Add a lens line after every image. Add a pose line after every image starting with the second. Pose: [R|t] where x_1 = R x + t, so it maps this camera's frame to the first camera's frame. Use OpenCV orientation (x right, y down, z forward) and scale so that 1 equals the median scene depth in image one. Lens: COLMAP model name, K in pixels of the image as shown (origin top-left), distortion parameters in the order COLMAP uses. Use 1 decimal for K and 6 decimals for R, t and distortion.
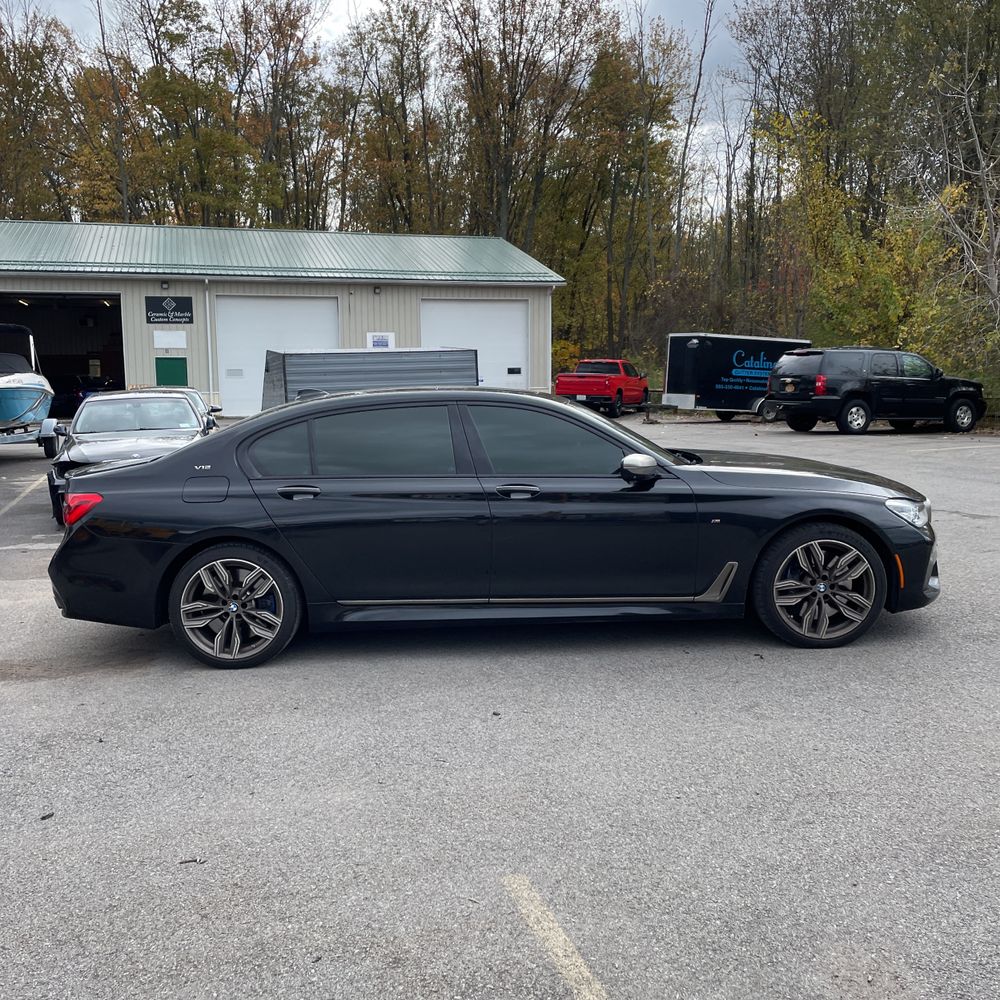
lens RADIAL K [[991.9, 0, 495.1], [0, 991.9, 500.3], [0, 0, 1]] dist [0.093705, -0.114414]
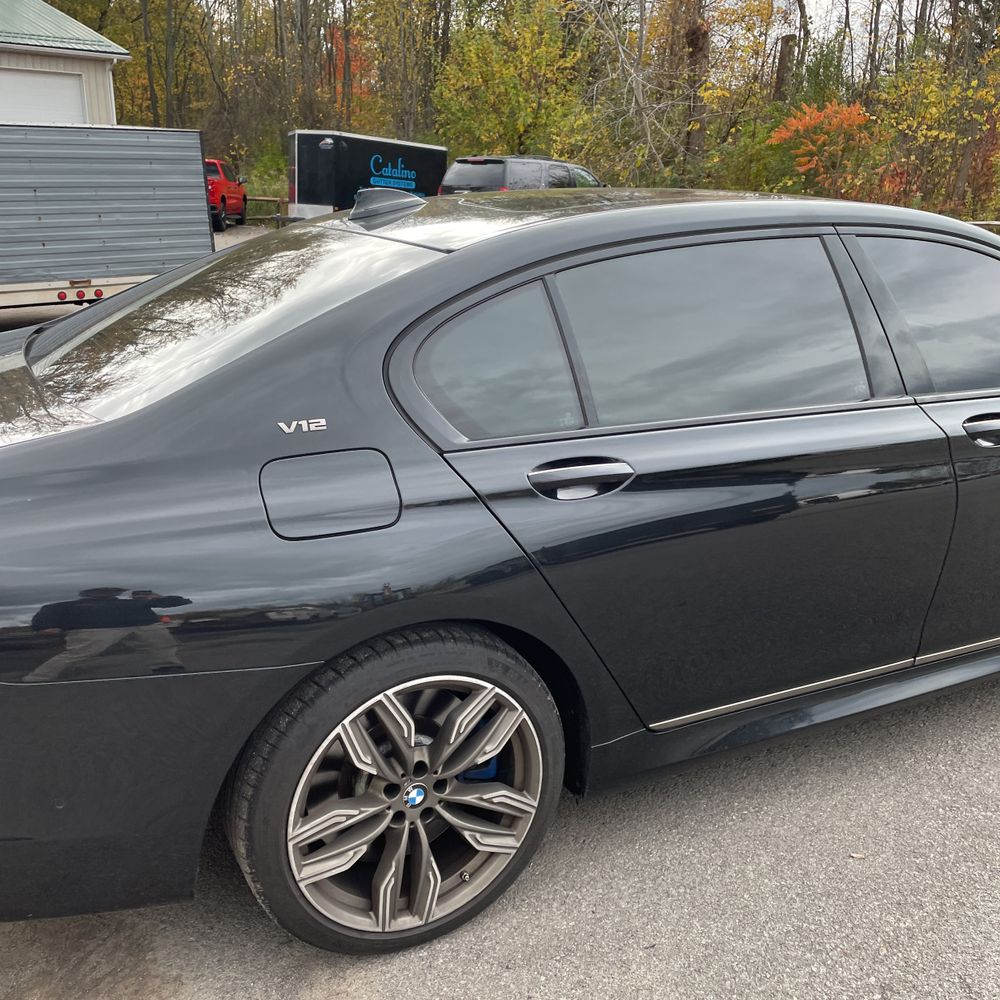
lens RADIAL K [[991.9, 0, 495.1], [0, 991.9, 500.3], [0, 0, 1]] dist [0.093705, -0.114414]
pose [[0.896900, -0.107894, 0.428870, -0.071312], [0.028993, 0.982041, 0.186426, -0.012863], [-0.441282, -0.154771, 0.883921, 0.125716]]
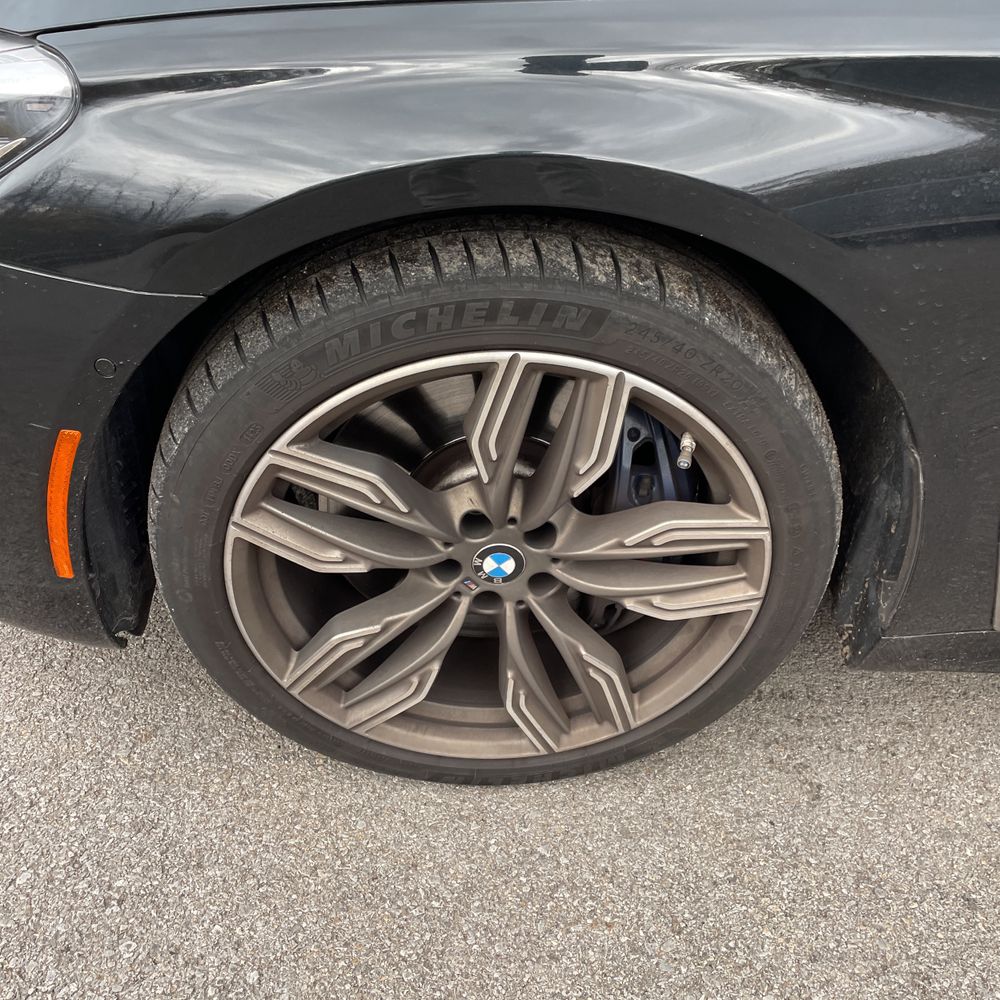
lens RADIAL K [[991.9, 0, 495.1], [0, 991.9, 500.3], [0, 0, 1]] dist [0.093705, -0.114414]
pose [[0.845790, -0.431545, -0.313702, -0.036671], [0.532956, 0.710369, 0.459711, 0.001932], [0.024458, -0.556008, 0.830817, 0.157866]]
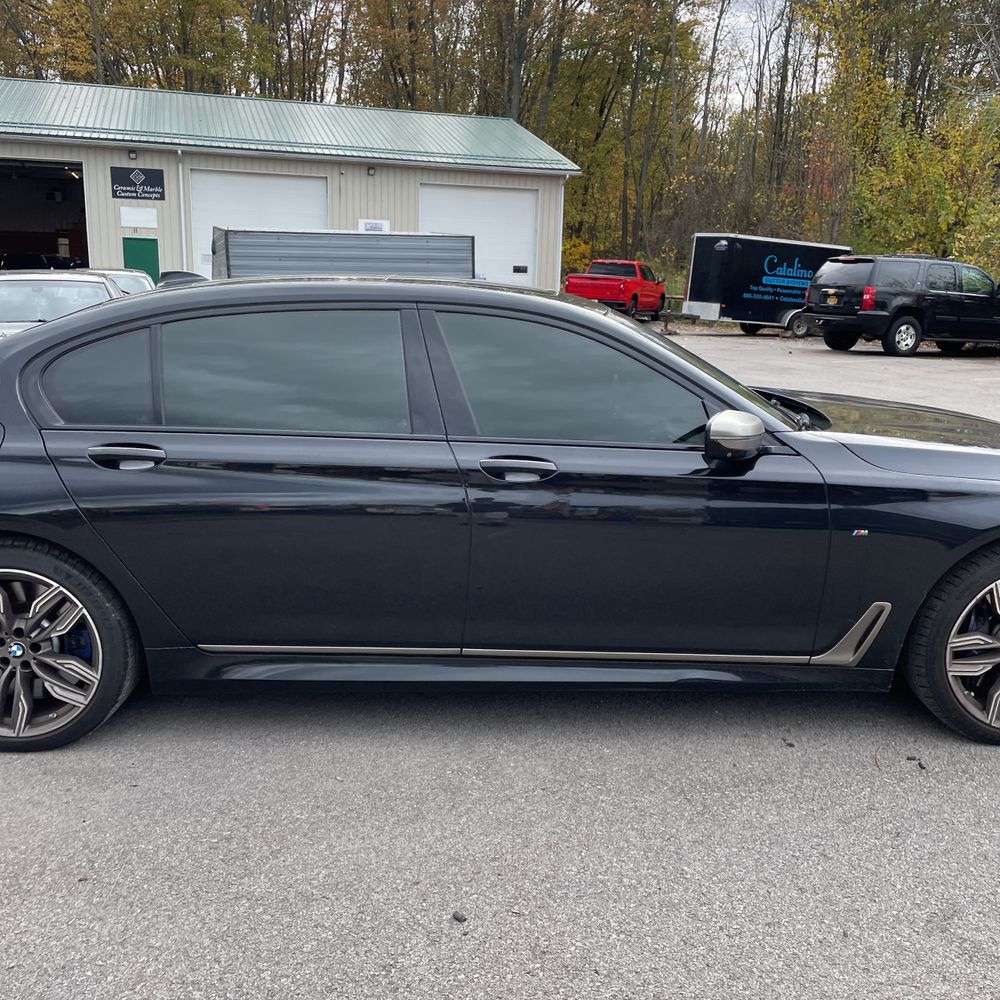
lens RADIAL K [[999.7, 0, 510.9], [0, 999.7, 510.5], [0, 0, 1]] dist [0.080939, -0.099413]
pose [[0.999183, 0.035727, 0.018872, 0.001671], [-0.037511, 0.993805, 0.104612, -0.008283], [-0.015018, -0.105234, 0.994334, 0.078724]]
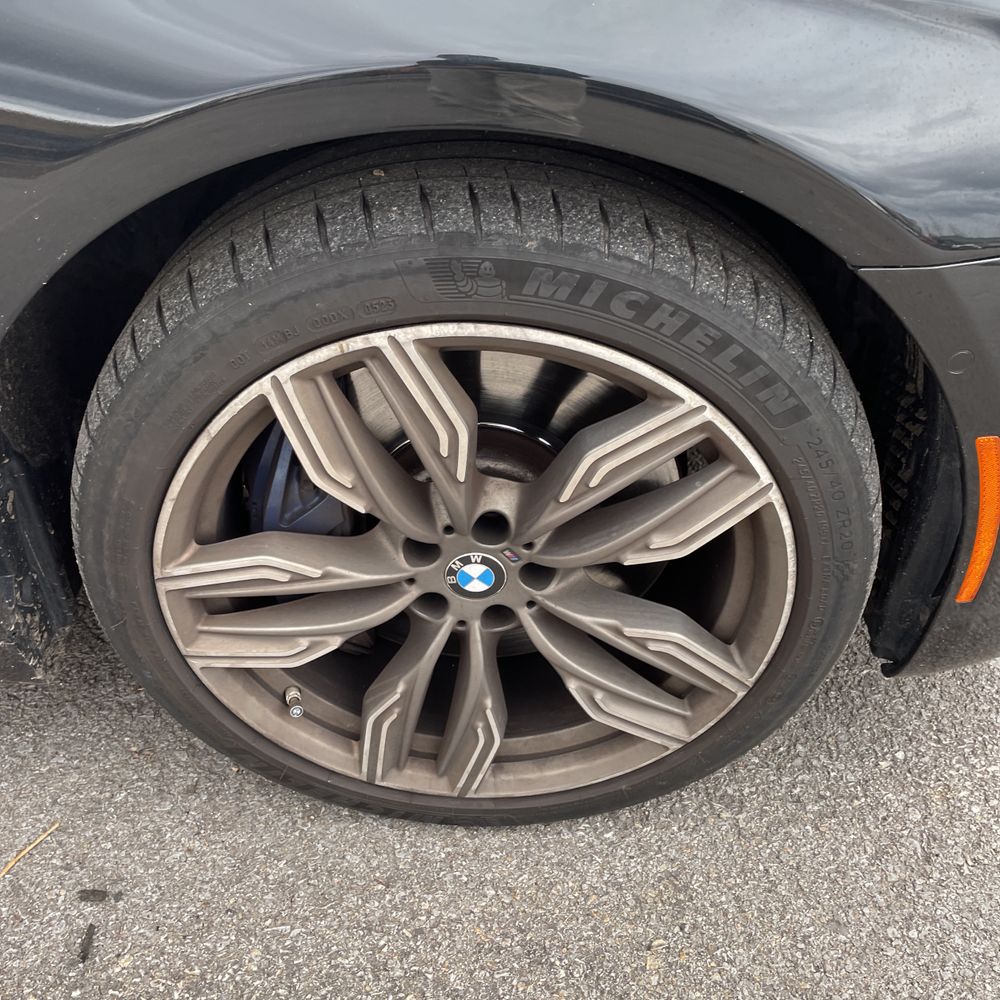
lens RADIAL K [[1009.3, 0, 489.0], [0, 1009.3, 501.0], [0, 0, 1]] dist [0.082519, -0.096332]
pose [[0.996072, 0.084924, 0.025078, -0.049324], [-0.084943, 0.836378, 0.541531, 0.001201], [0.025014, -0.541534, 0.840307, 0.161353]]
